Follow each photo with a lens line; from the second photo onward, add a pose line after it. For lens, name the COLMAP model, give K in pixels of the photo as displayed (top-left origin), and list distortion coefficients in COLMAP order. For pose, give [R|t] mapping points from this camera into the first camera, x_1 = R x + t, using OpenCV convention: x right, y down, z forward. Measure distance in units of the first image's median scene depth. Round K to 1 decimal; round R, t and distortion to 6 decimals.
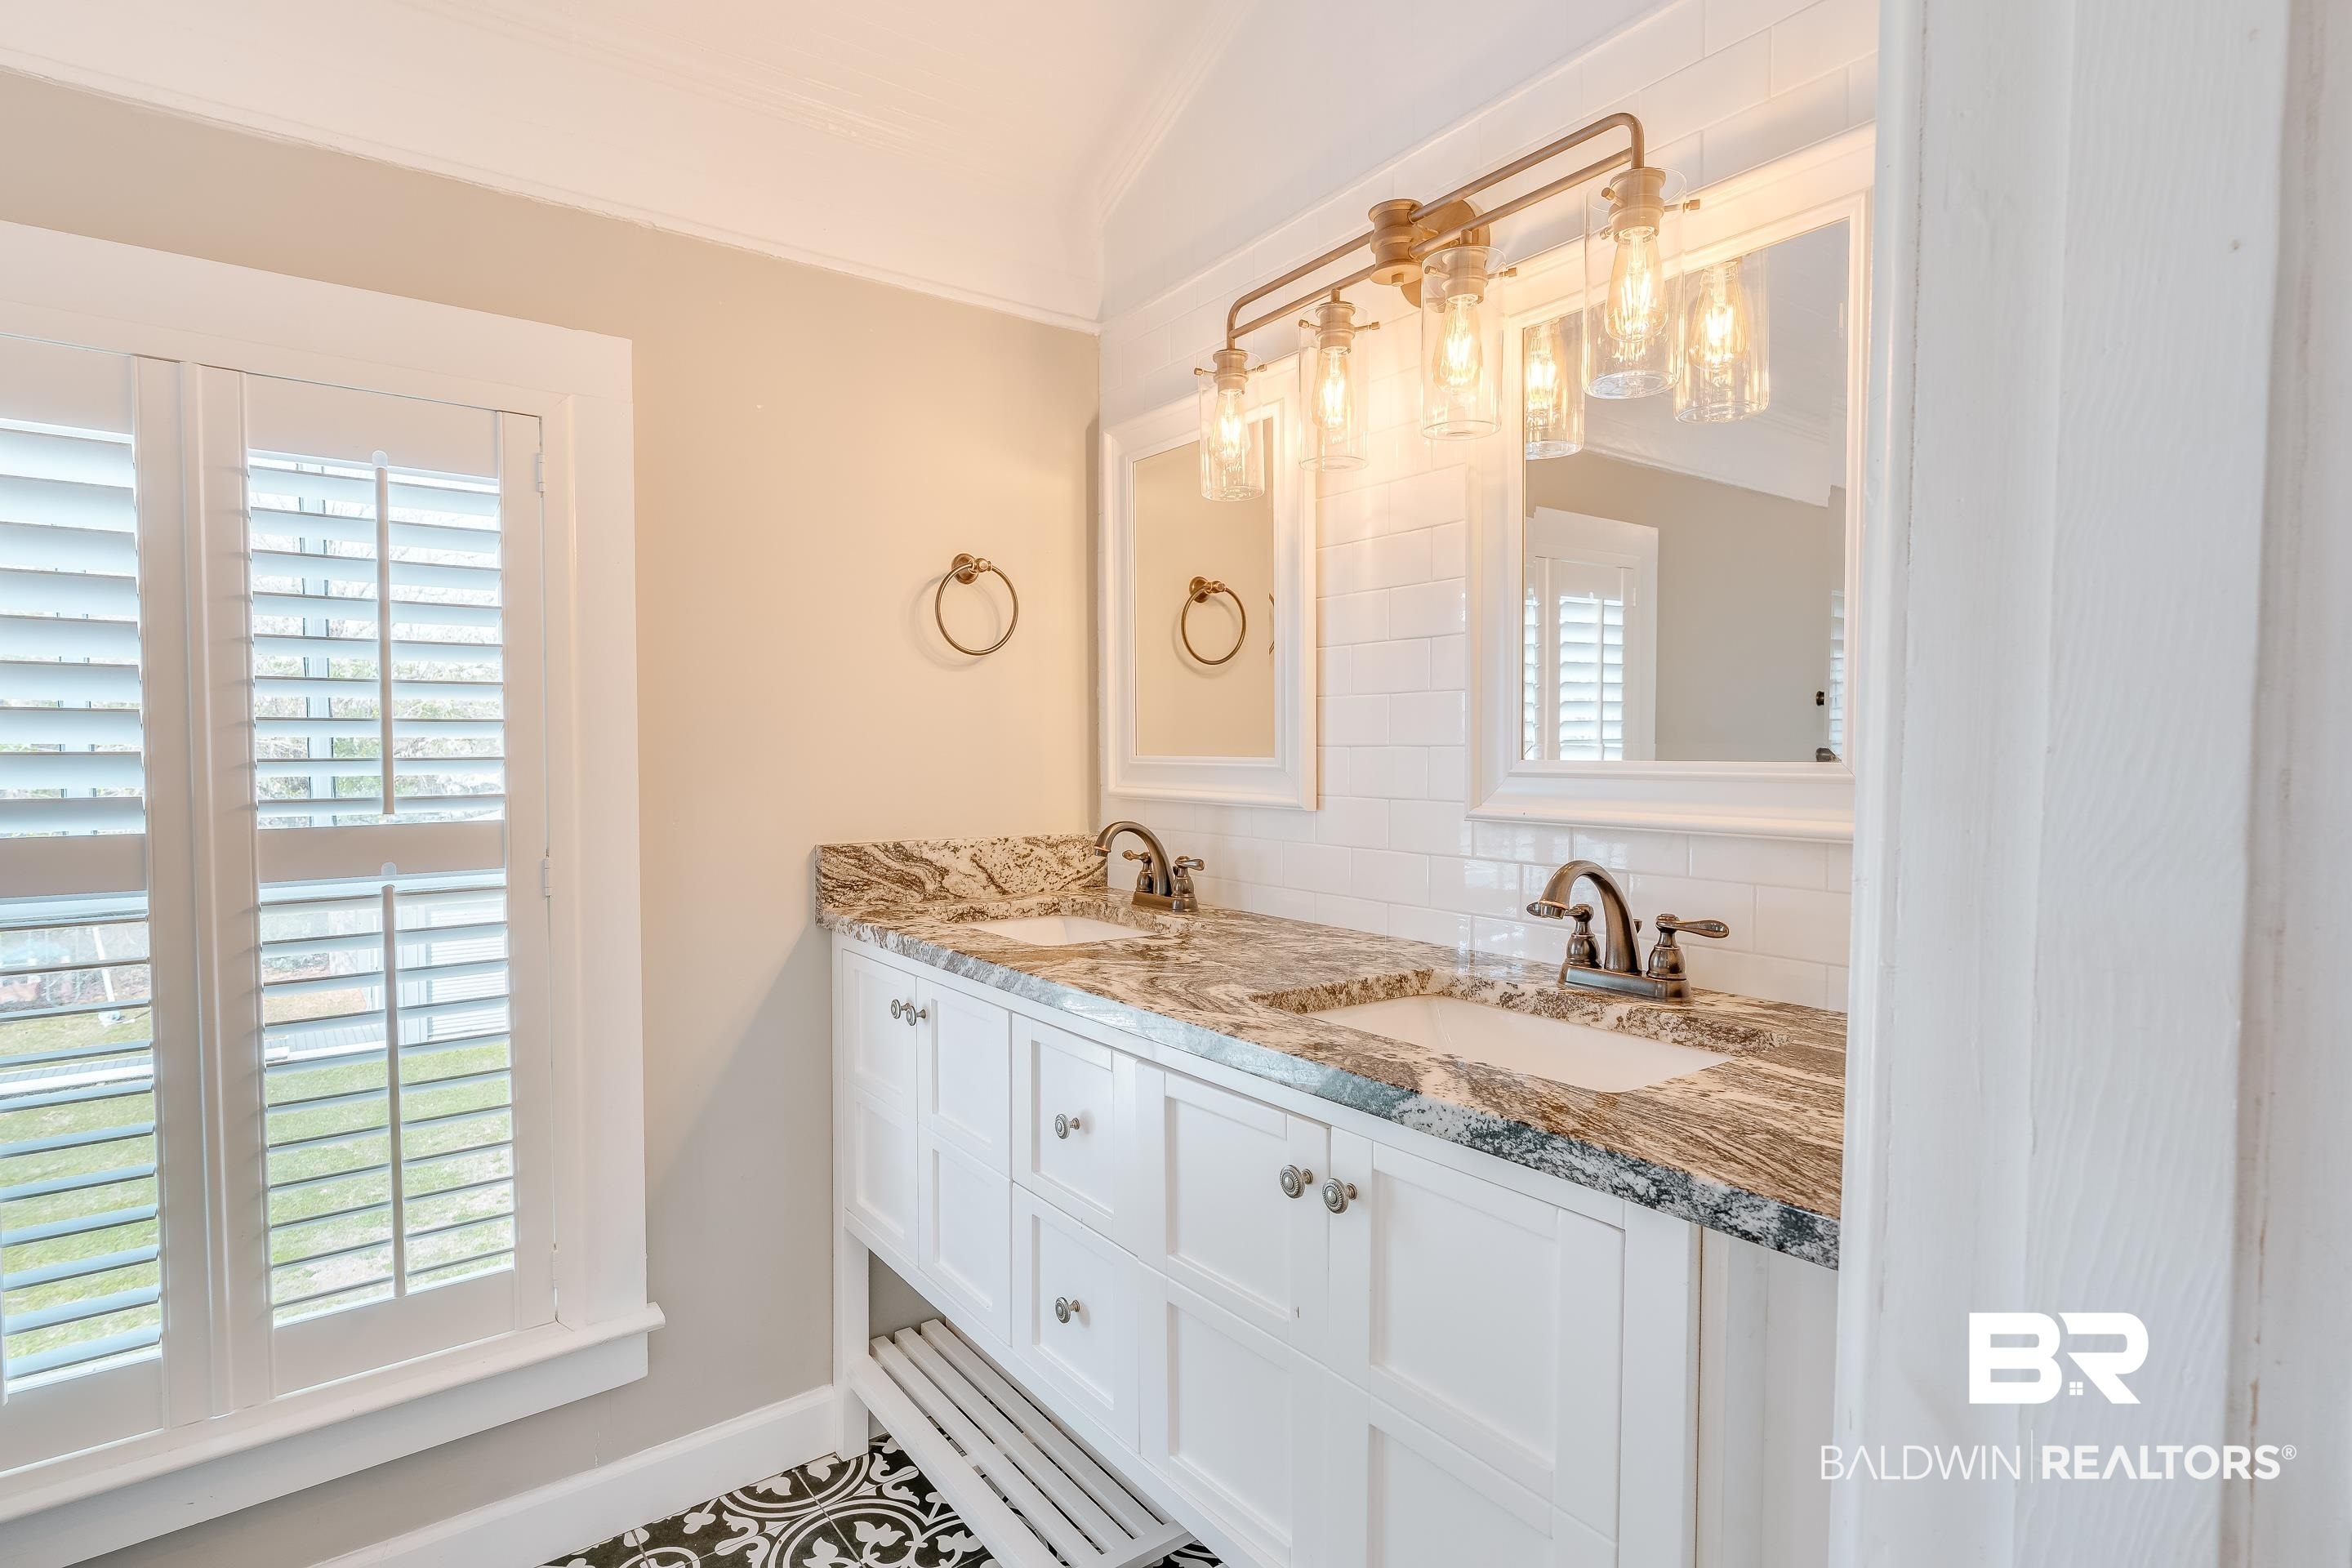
lens RADIAL K [[1170.3, 0, 1172.5], [0, 1170.3, 782.8], [0, 0, 1]] dist [-0.002317, -0.000170]
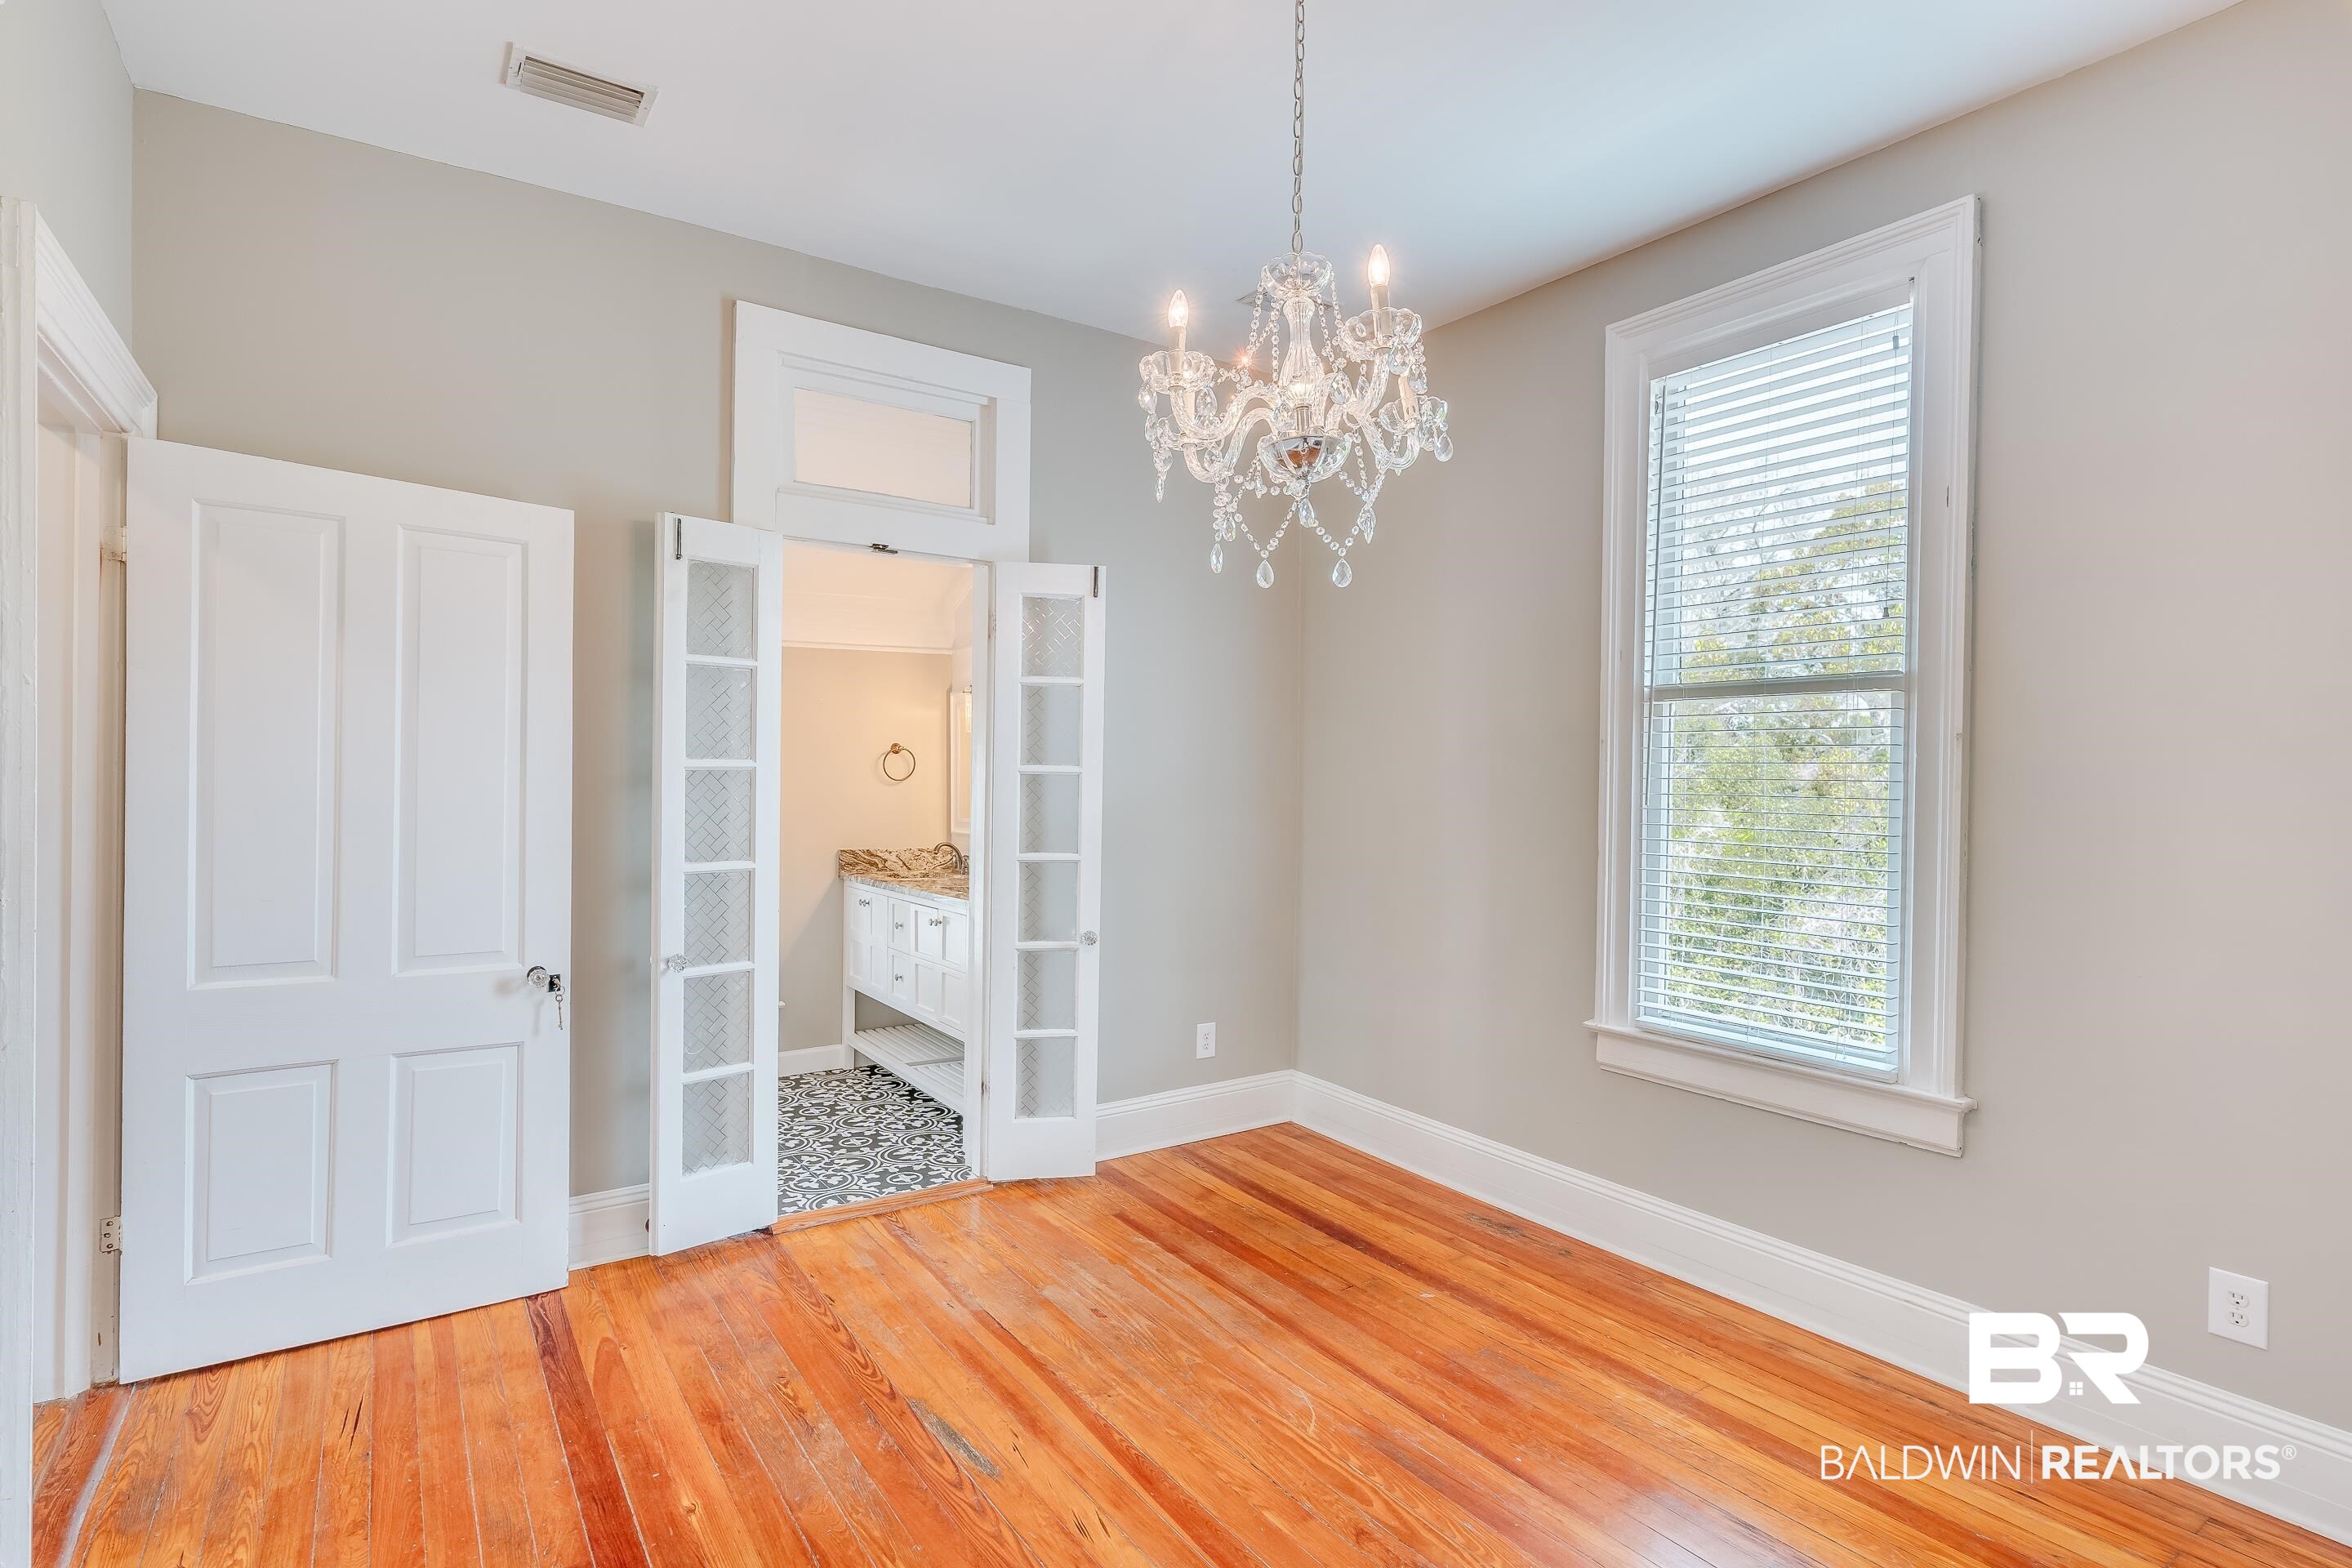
lens RADIAL K [[1170.3, 0, 1172.7], [0, 1170.3, 794.8], [0, 0, 1]] dist [-0.002317, -0.000170]
pose [[0.999227, 0.007292, -0.038642, 0.588086], [-0.008504, 0.999474, -0.031302, 0.003229], [0.038393, 0.031606, 0.998763, -1.732200]]
